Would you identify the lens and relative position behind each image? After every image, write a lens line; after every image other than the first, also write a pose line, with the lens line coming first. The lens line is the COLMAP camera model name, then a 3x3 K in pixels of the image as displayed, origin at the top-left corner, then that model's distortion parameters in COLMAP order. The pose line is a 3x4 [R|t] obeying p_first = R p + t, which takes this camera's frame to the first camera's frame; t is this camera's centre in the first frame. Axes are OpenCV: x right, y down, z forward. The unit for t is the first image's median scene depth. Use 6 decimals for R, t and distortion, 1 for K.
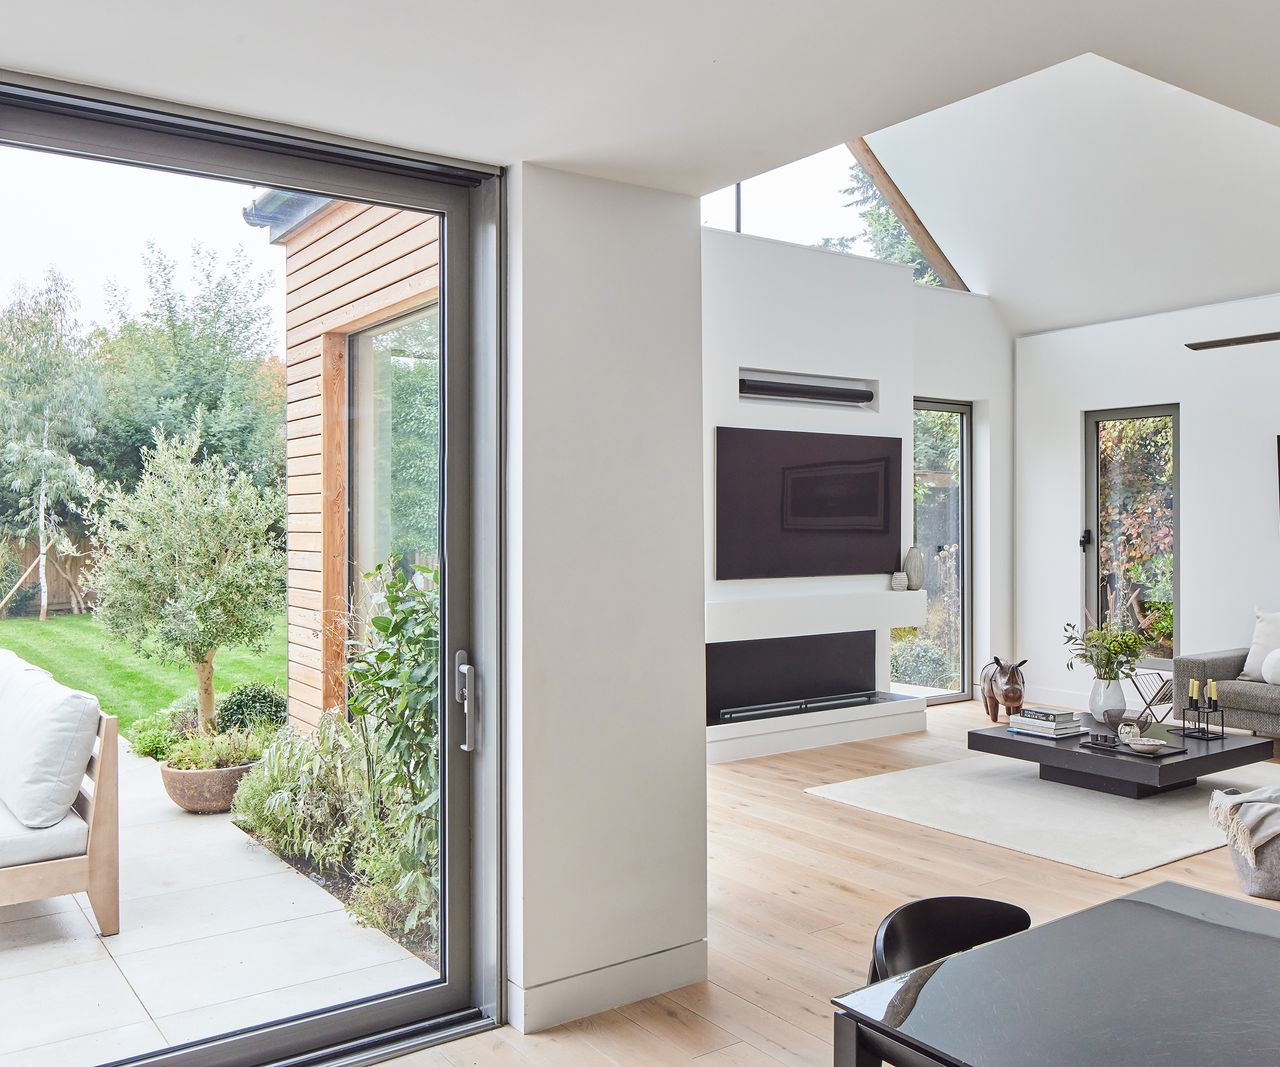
lens RADIAL K [[1127.1, 0, 574.7], [0, 1127.1, 496.7], [0, 0, 1]] dist [0.003301, 0.009850]
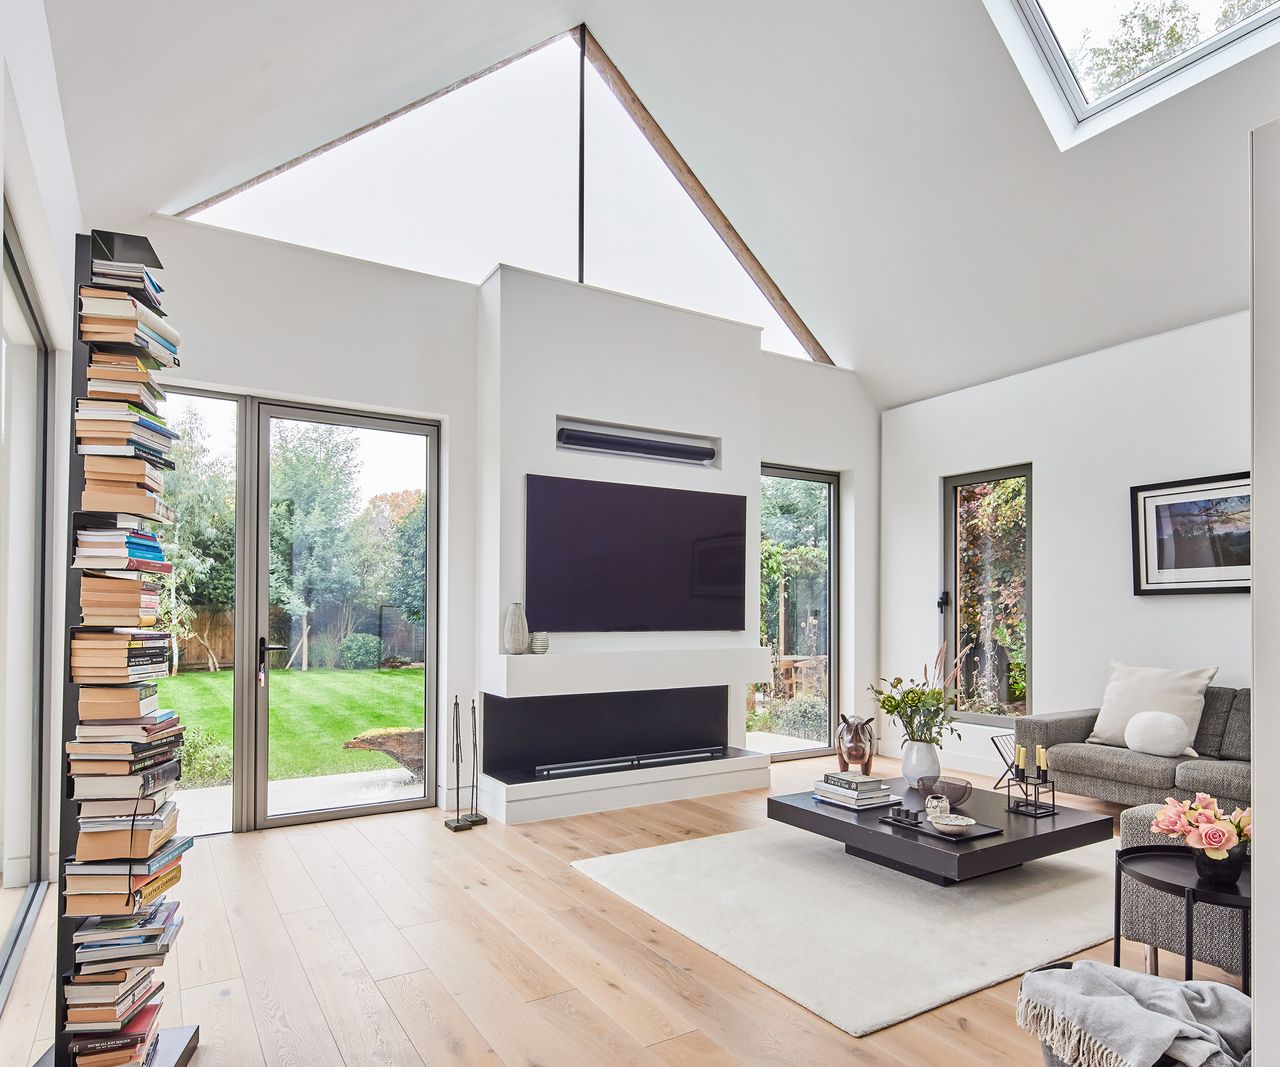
lens RADIAL K [[787.2, 0, 614.4], [0, 787.2, 589.9], [0, 0, 1]] dist [0.039992, -0.035830]
pose [[0.998804, 0.003198, -0.048788, 0.203772], [-0.003492, 0.999976, -0.005950, 0.035869], [0.048768, 0.006114, 0.998791, 0.285538]]
